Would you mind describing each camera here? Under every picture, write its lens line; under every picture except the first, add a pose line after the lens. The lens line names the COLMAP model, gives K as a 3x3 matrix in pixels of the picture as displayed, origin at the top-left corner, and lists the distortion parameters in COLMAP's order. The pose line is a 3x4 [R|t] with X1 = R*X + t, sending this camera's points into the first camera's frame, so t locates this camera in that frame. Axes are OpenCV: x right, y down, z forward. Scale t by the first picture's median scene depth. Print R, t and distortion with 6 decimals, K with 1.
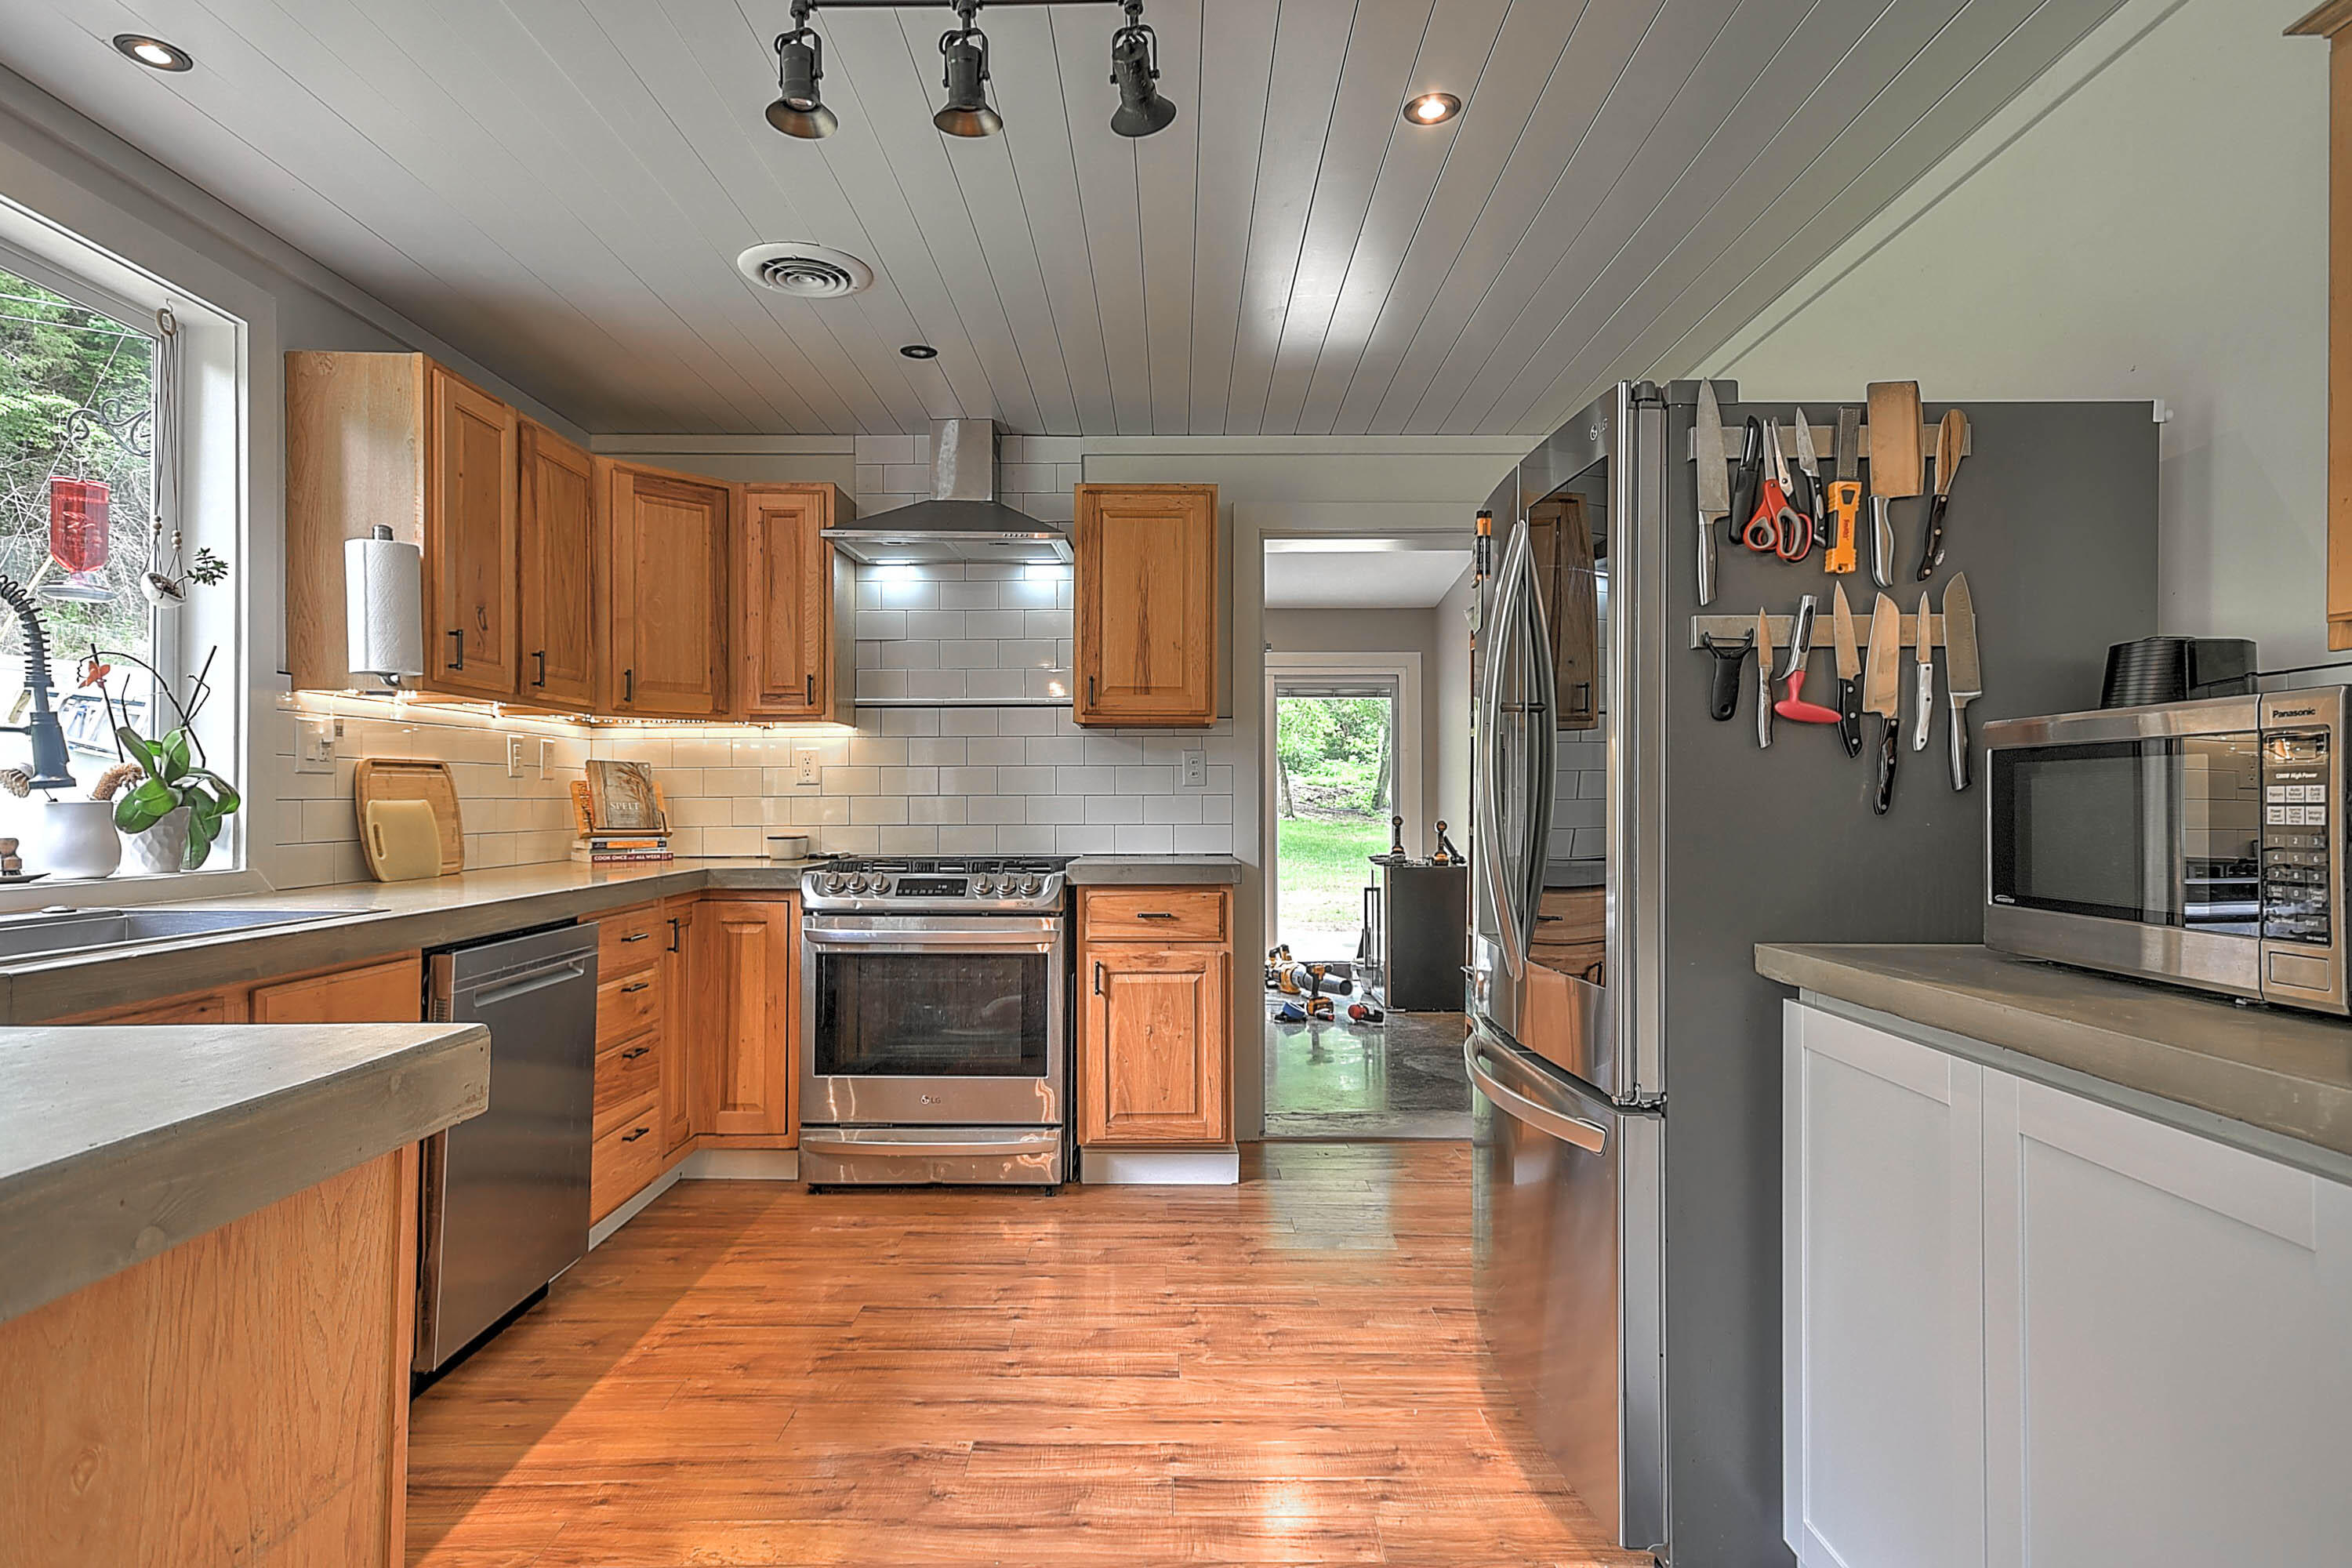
lens RADIAL K [[1259.8, 0, 1192.3], [0, 1259.8, 791.8], [0, 0, 1]] dist [0.024491, 0.001294]
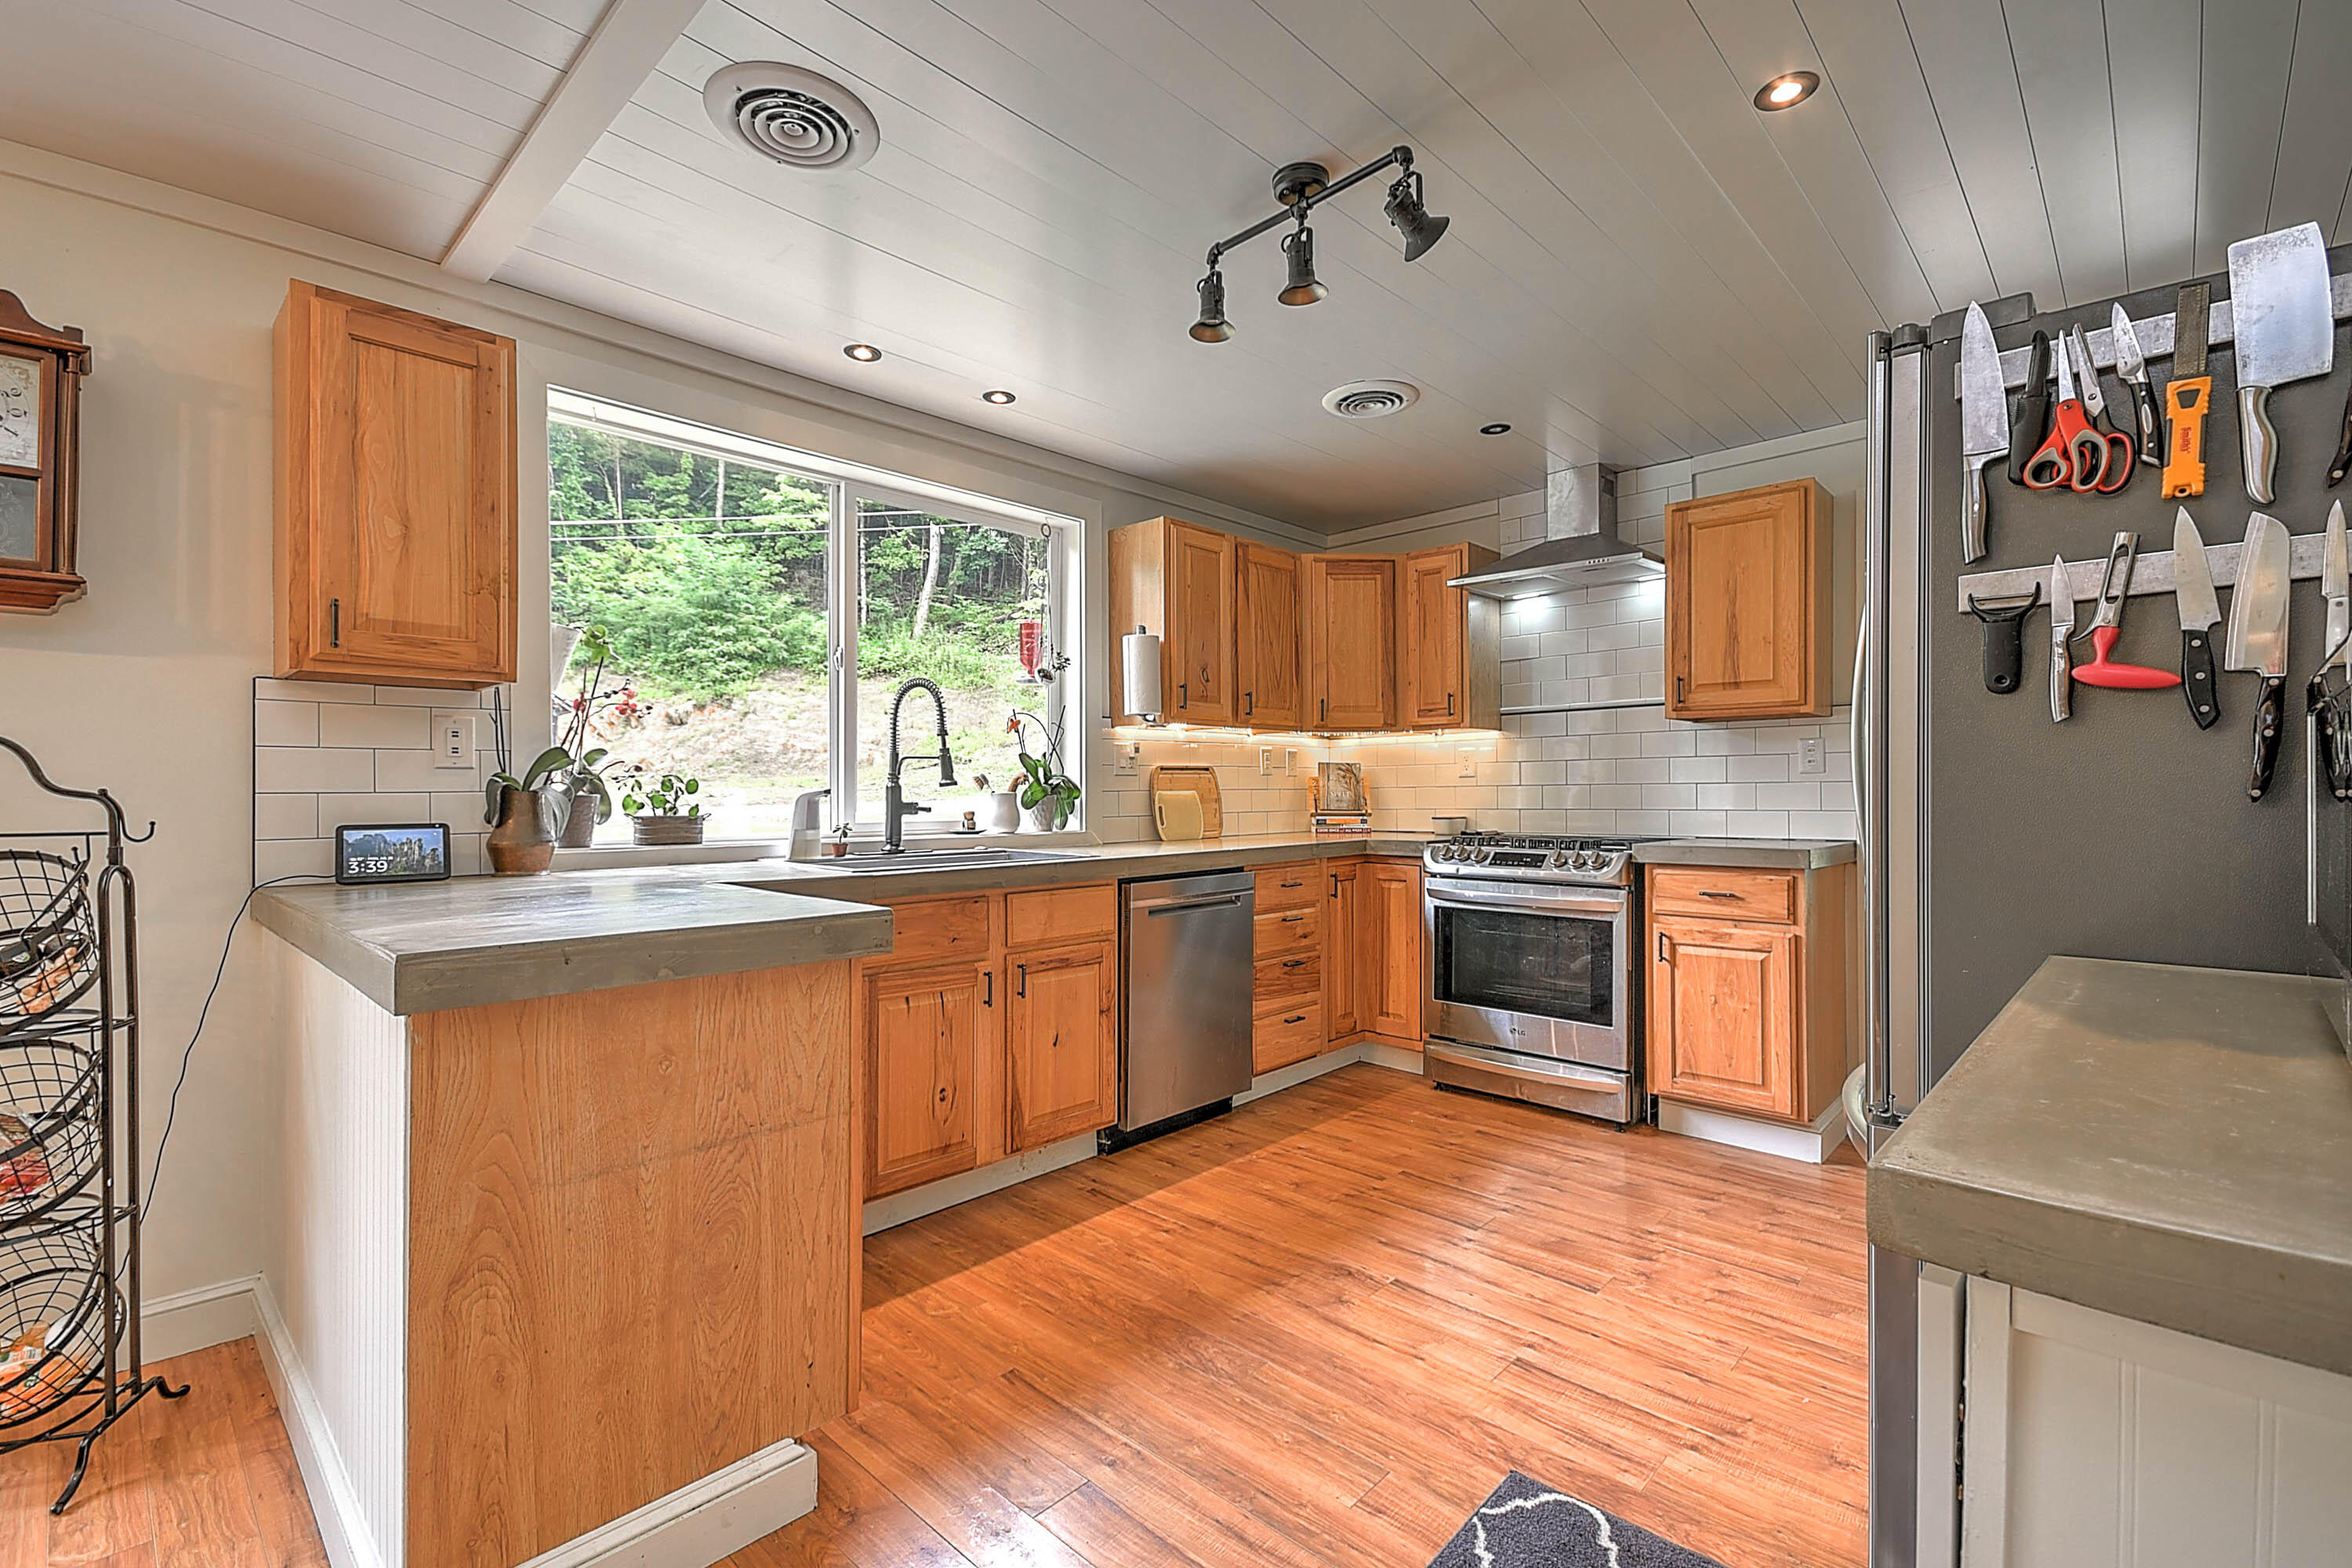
lens RADIAL K [[1026.9, 0, 1192.1], [0, 1026.9, 788.9], [0, 0, 1]] dist [0.022457, -0.015072]
pose [[0.725465, -0.006337, -0.688229, 0.308179], [0.011413, 0.999931, 0.002824, 0.000517], [0.688164, -0.009903, 0.725488, 0.064911]]
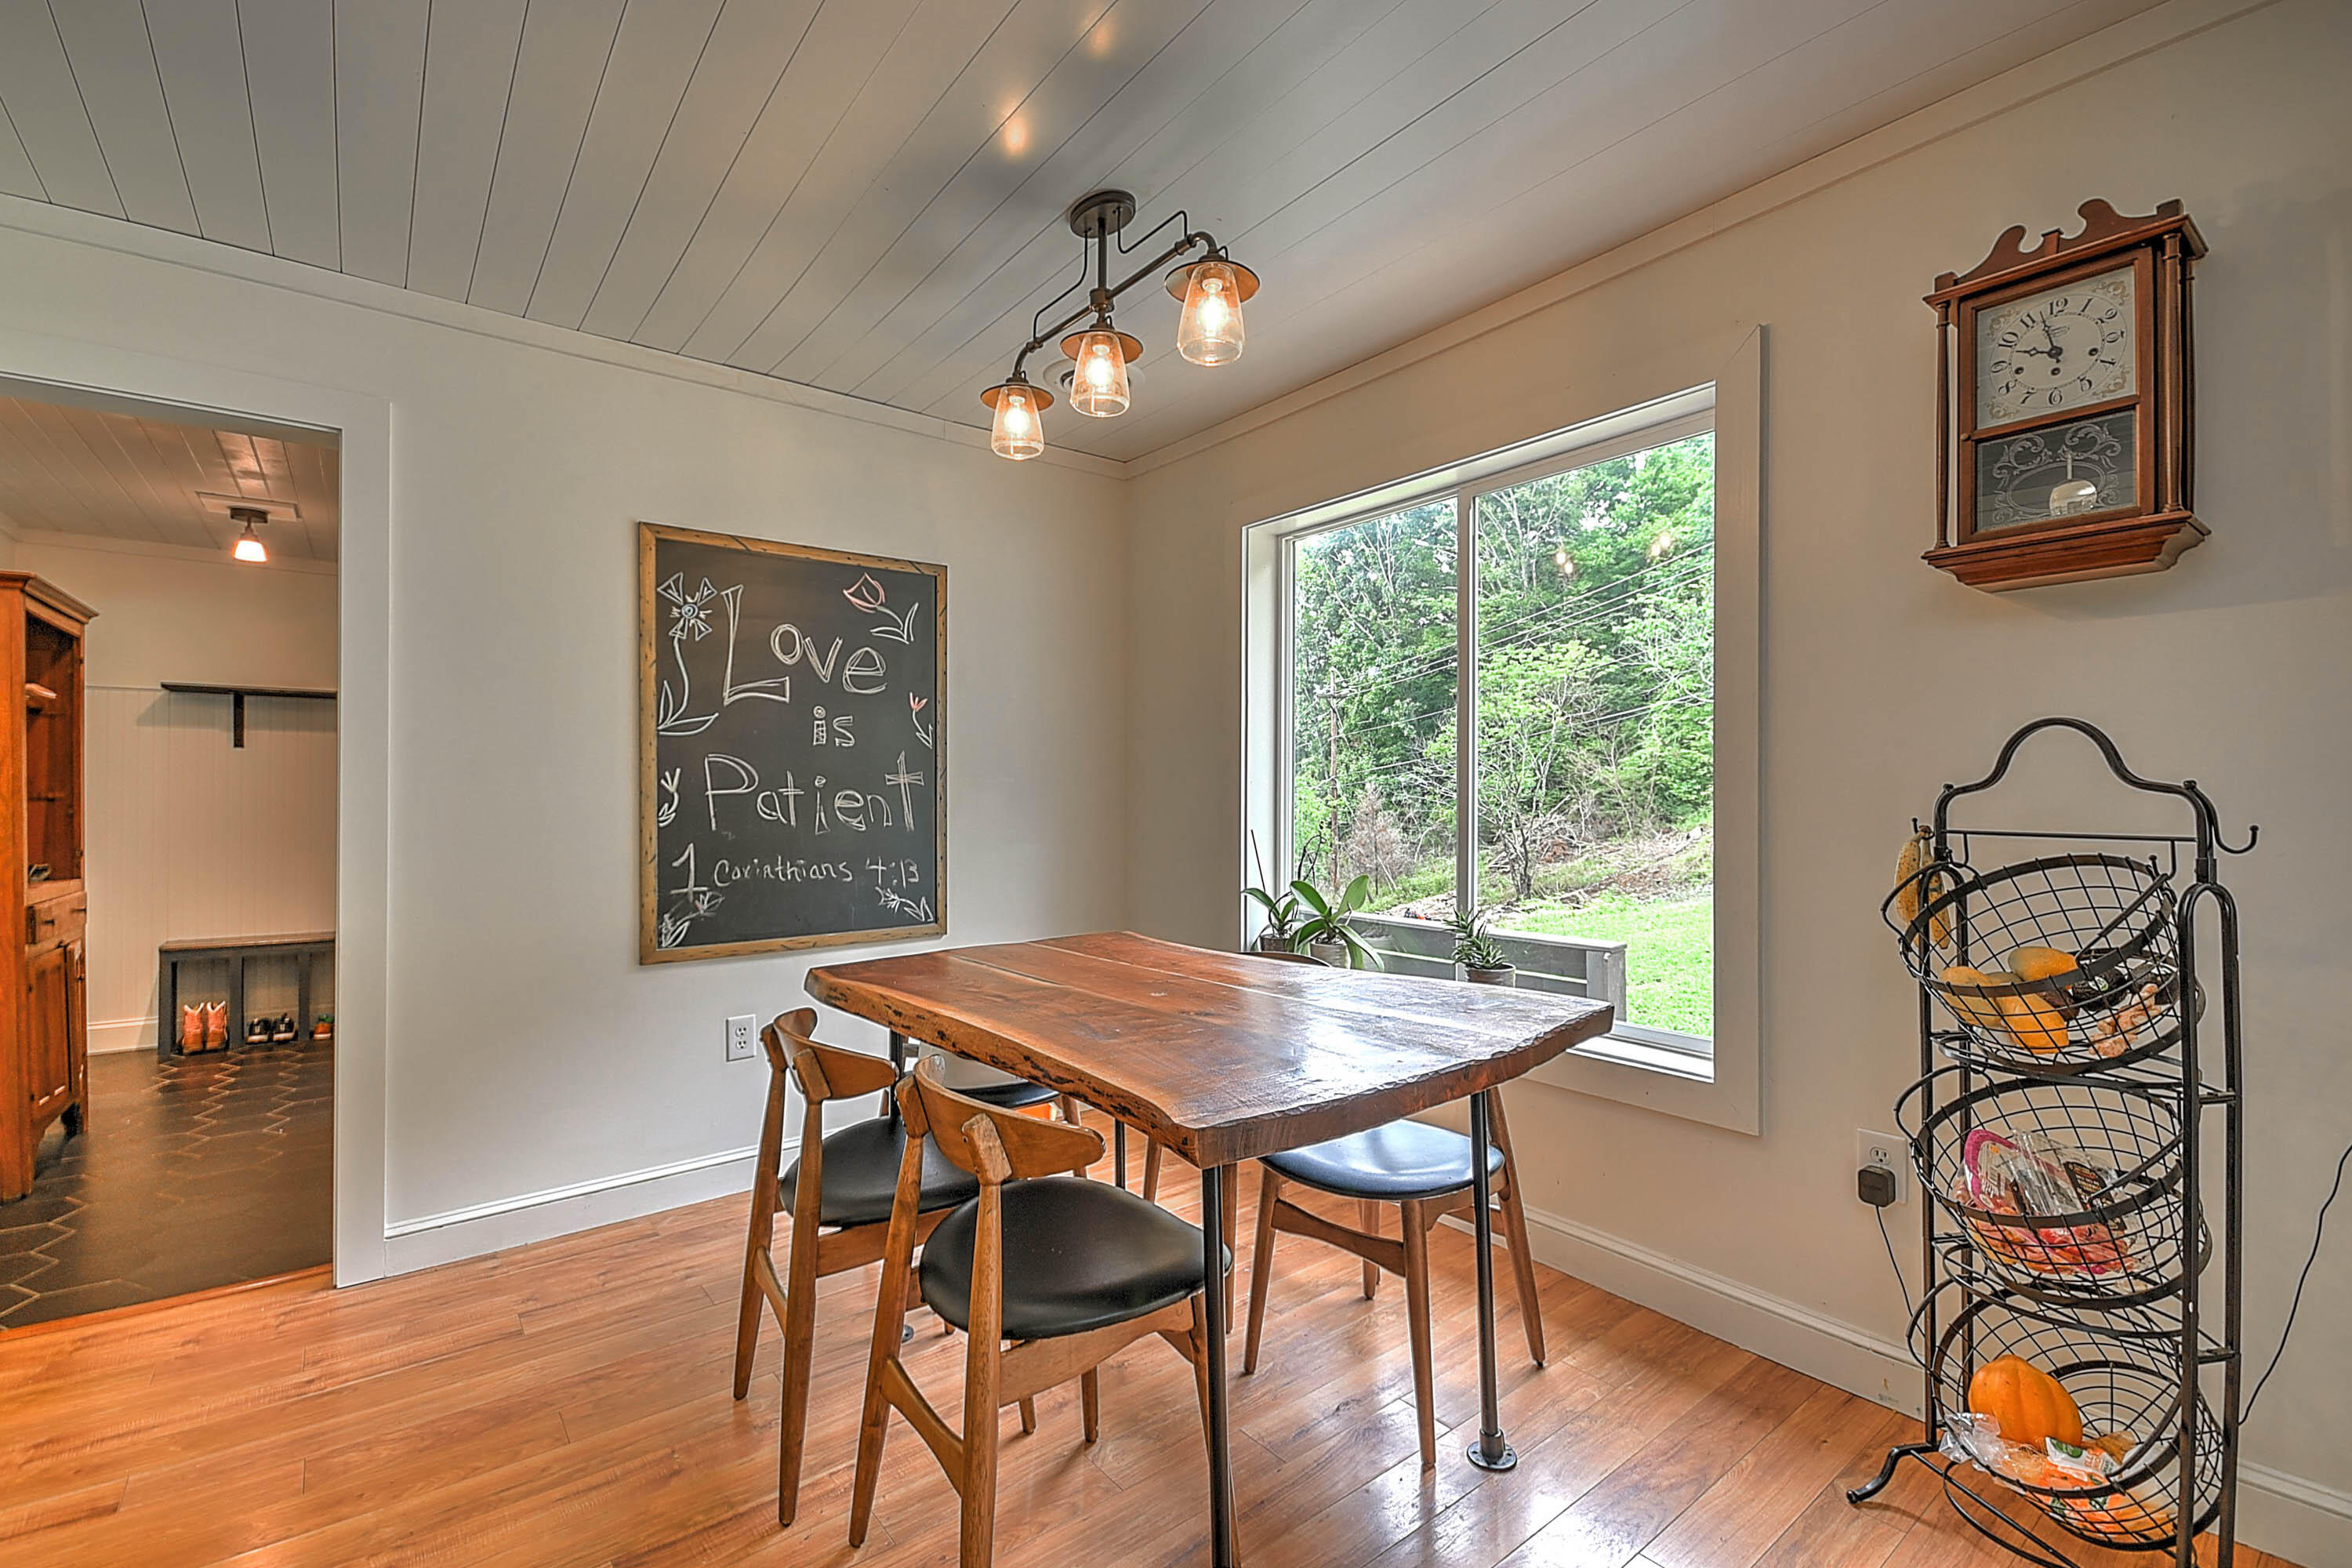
lens RADIAL K [[1029.8, 0, 1181.4], [0, 1029.8, 790.1], [0, 0, 1]] dist [0.001369, 0.000201]
pose [[-0.794625, -0.001015, -0.607099, 0.070085], [0.008551, 0.999881, -0.012864, 0.001164], [0.607040, -0.015414, -0.794522, 0.153340]]
